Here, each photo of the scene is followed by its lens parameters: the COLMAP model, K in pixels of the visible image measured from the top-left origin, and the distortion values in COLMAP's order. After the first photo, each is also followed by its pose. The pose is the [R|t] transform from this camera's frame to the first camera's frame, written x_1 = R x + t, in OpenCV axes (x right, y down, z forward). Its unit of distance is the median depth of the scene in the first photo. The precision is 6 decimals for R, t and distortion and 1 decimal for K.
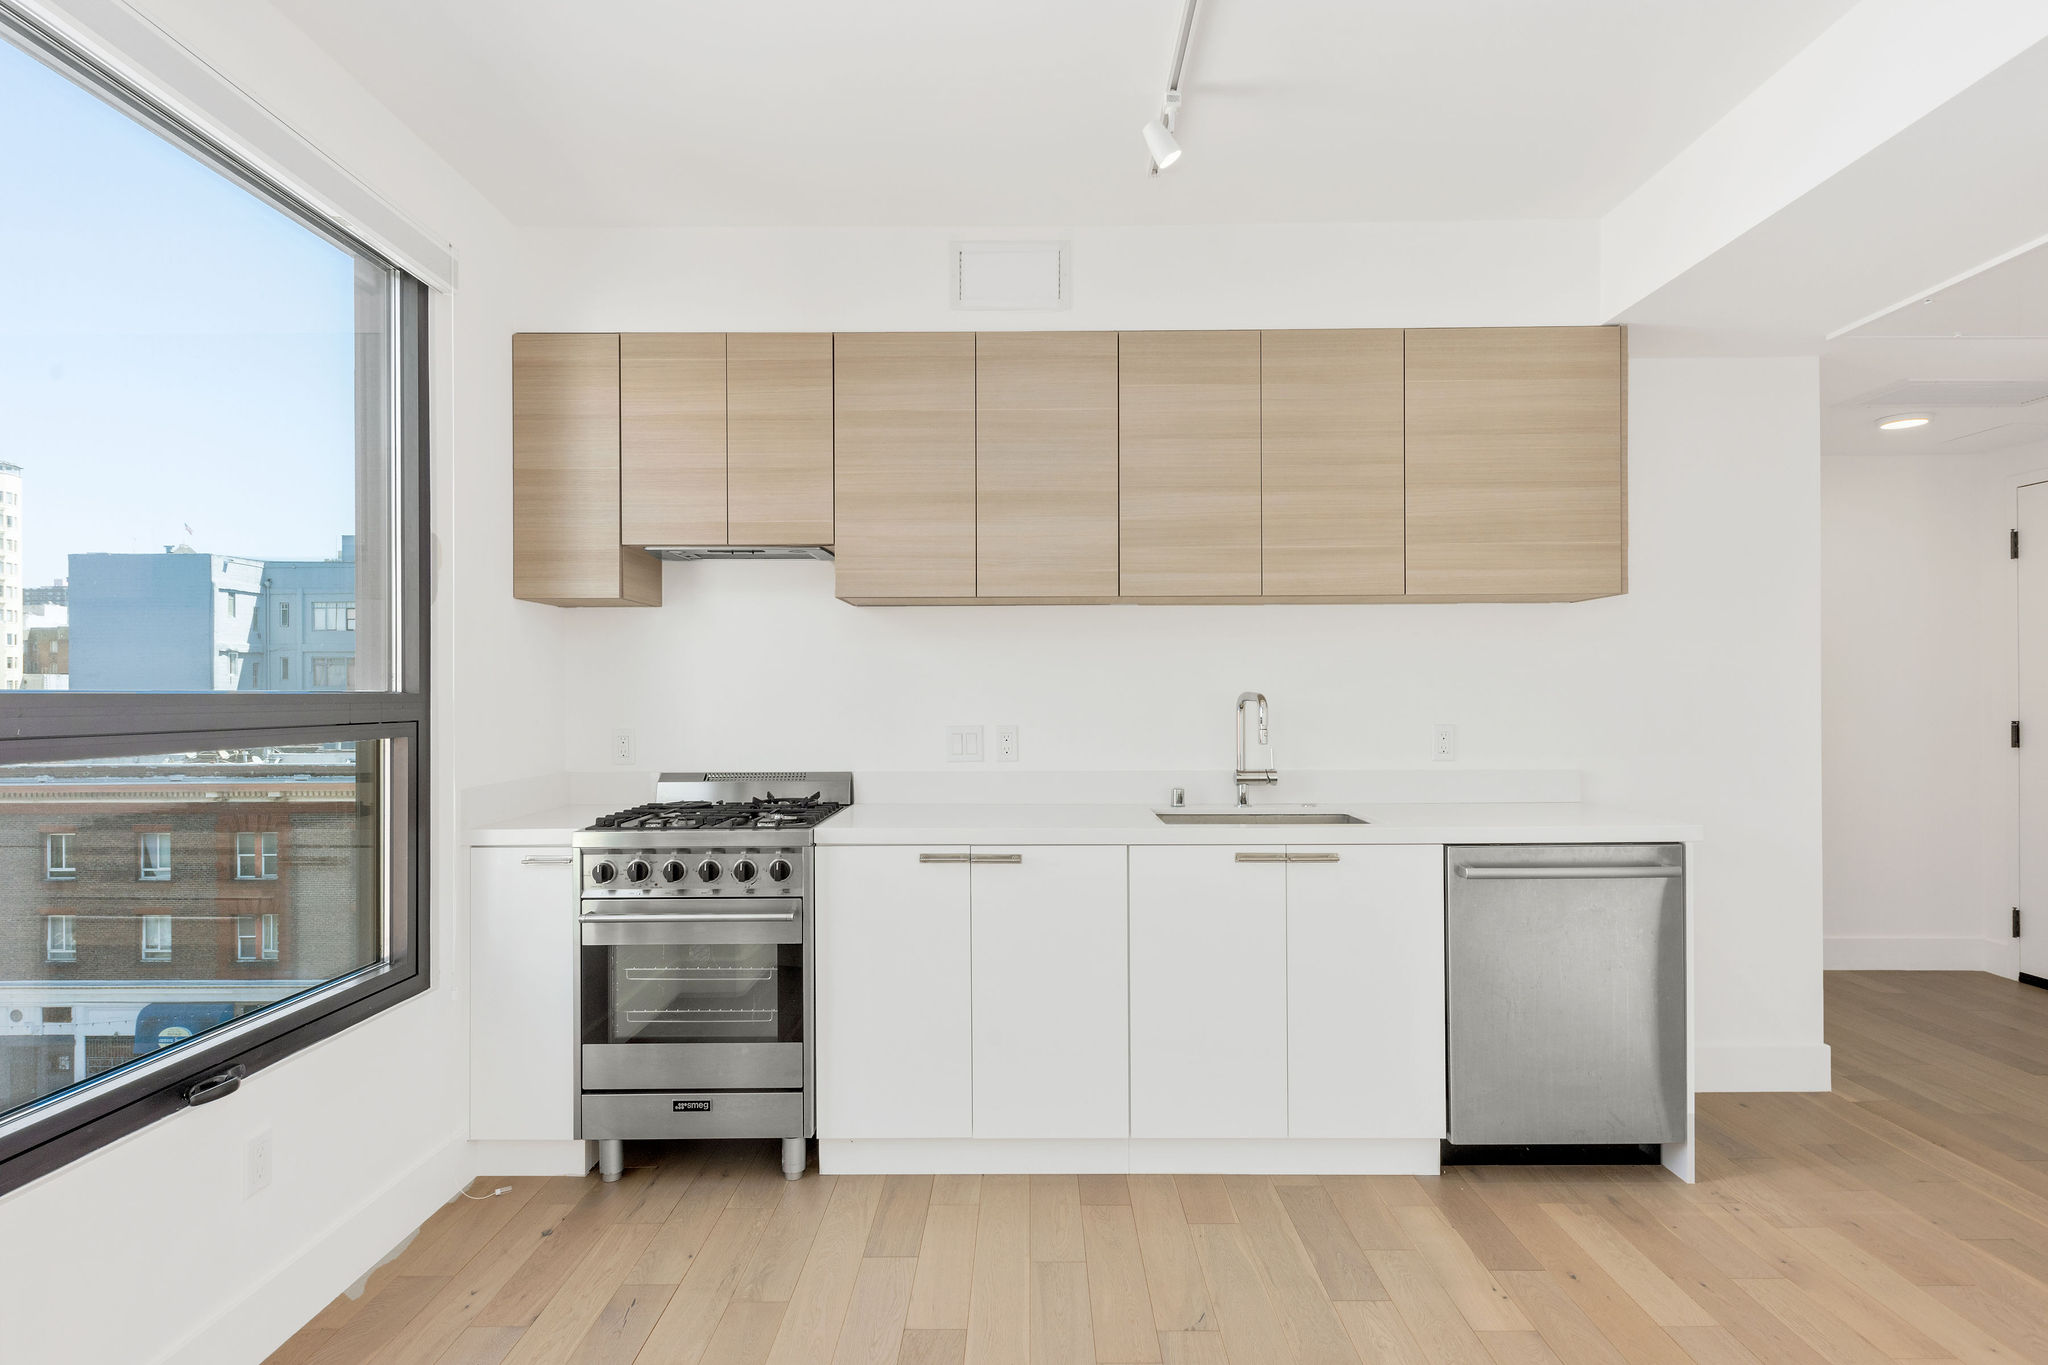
lens RADIAL K [[1017.8, 0, 1023.6], [0, 1017.8, 694.9], [0, 0, 1]] dist [0.008216, -0.000710]
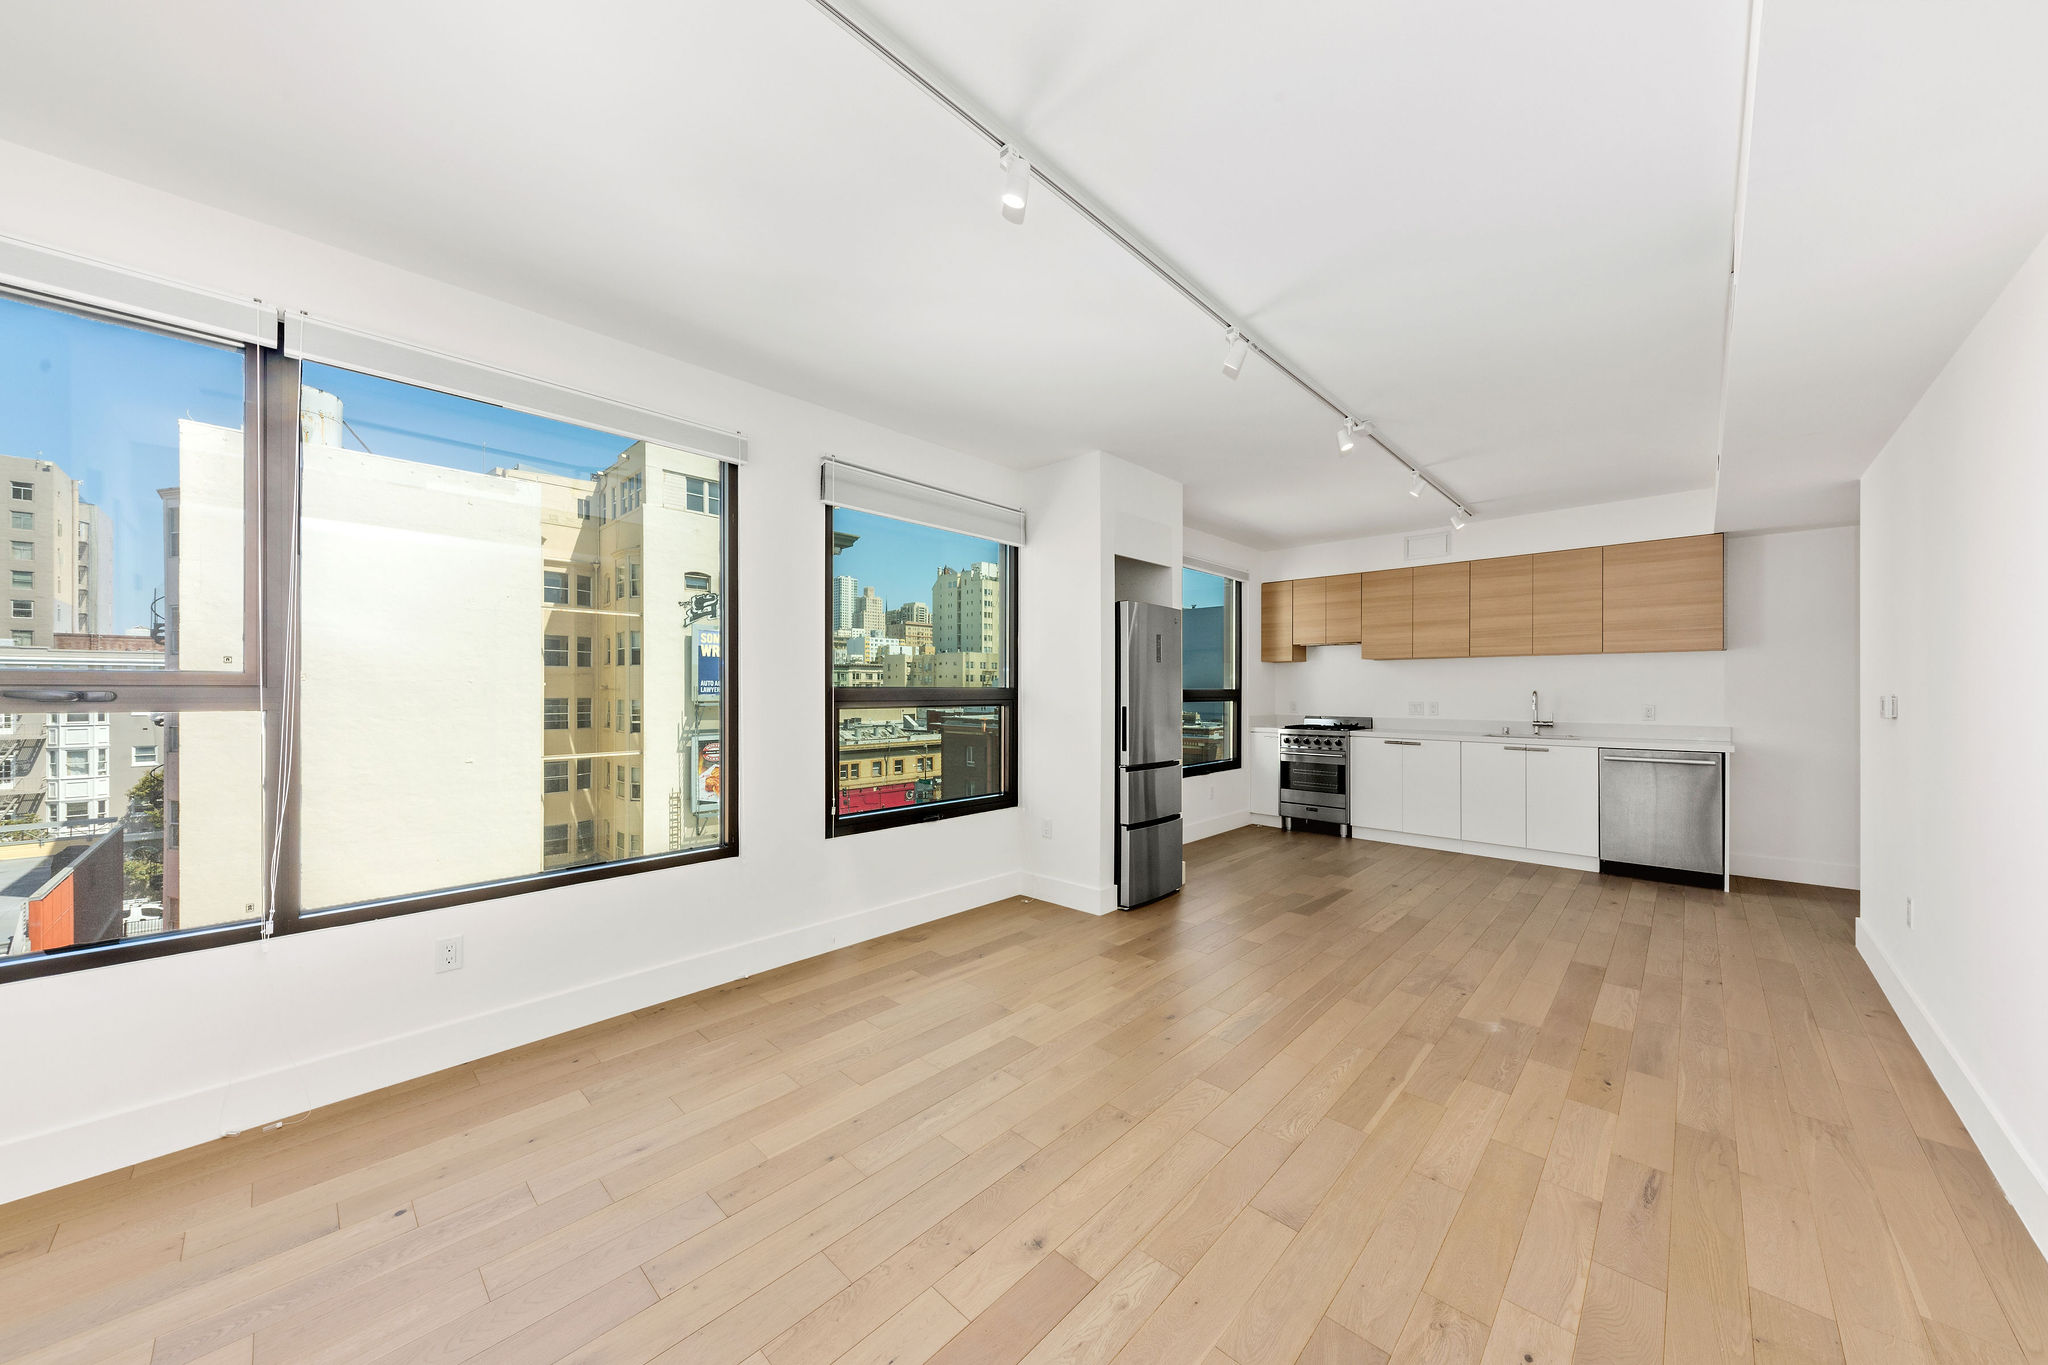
lens RADIAL K [[719.2, 0, 1012.5], [0, 719.2, 692.7], [0, 0, 1]] dist [0.000576, -0.001006]
pose [[0.729223, 0.006971, -0.684241, 0.539533], [-0.005643, 0.999975, 0.004174, 0.003344], [0.684253, 0.000817, 0.729244, -1.325444]]
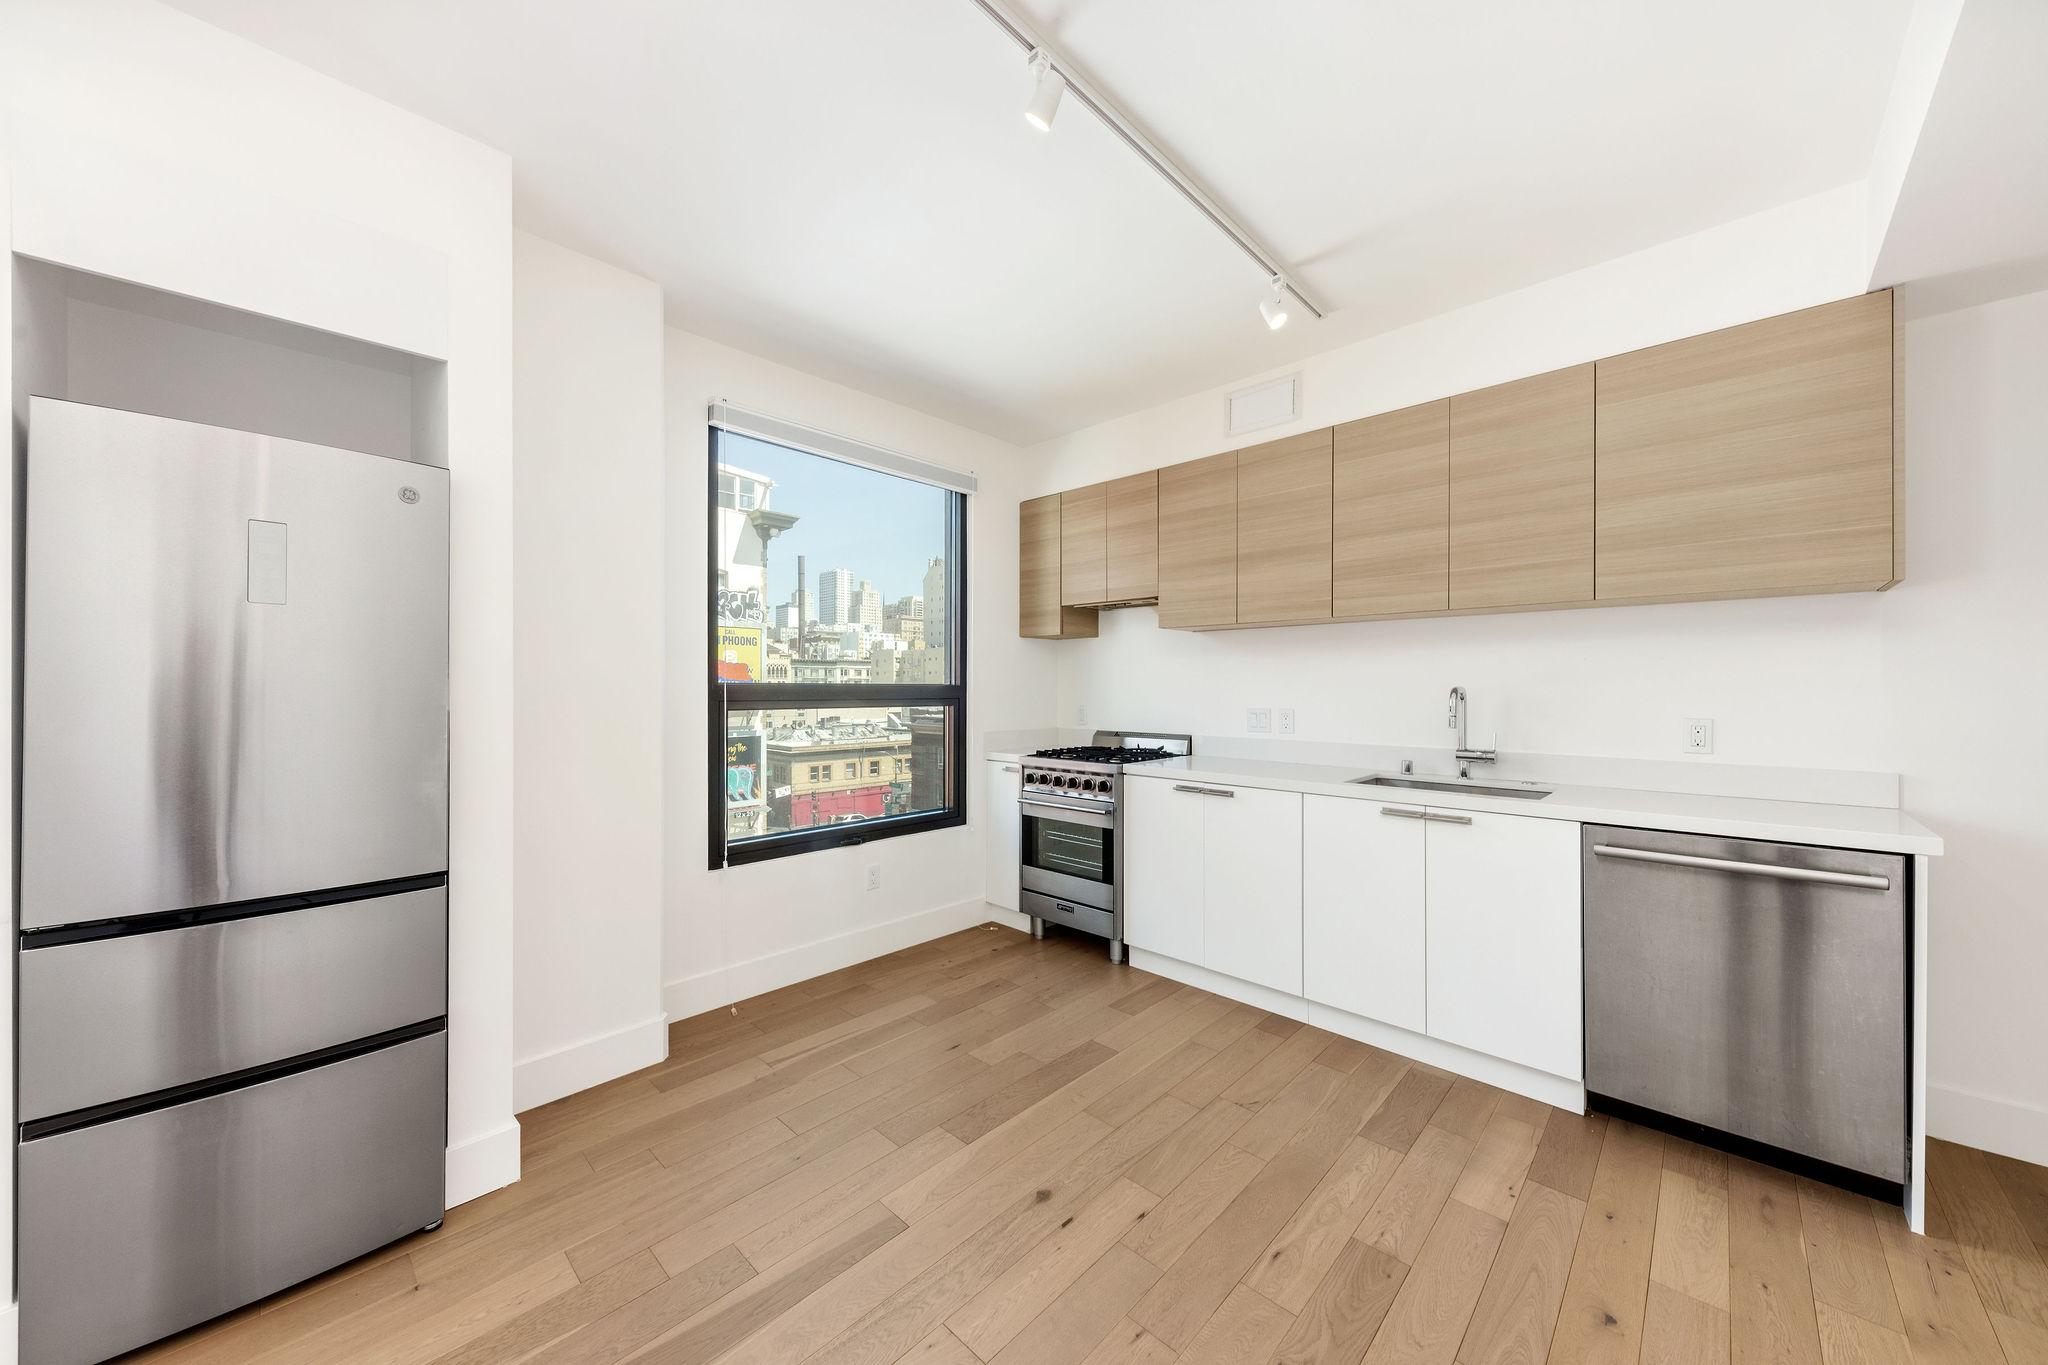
lens RADIAL K [[719.2, 0, 1036.7], [0, 719.2, 689.4], [0, 0, 1]] dist [0.000576, -0.001006]
pose [[0.730596, 0.007095, -0.682773, 0.476640], [-0.006163, 0.999974, 0.003796, 0.000672], [0.682782, 0.001435, 0.730621, 0.007897]]
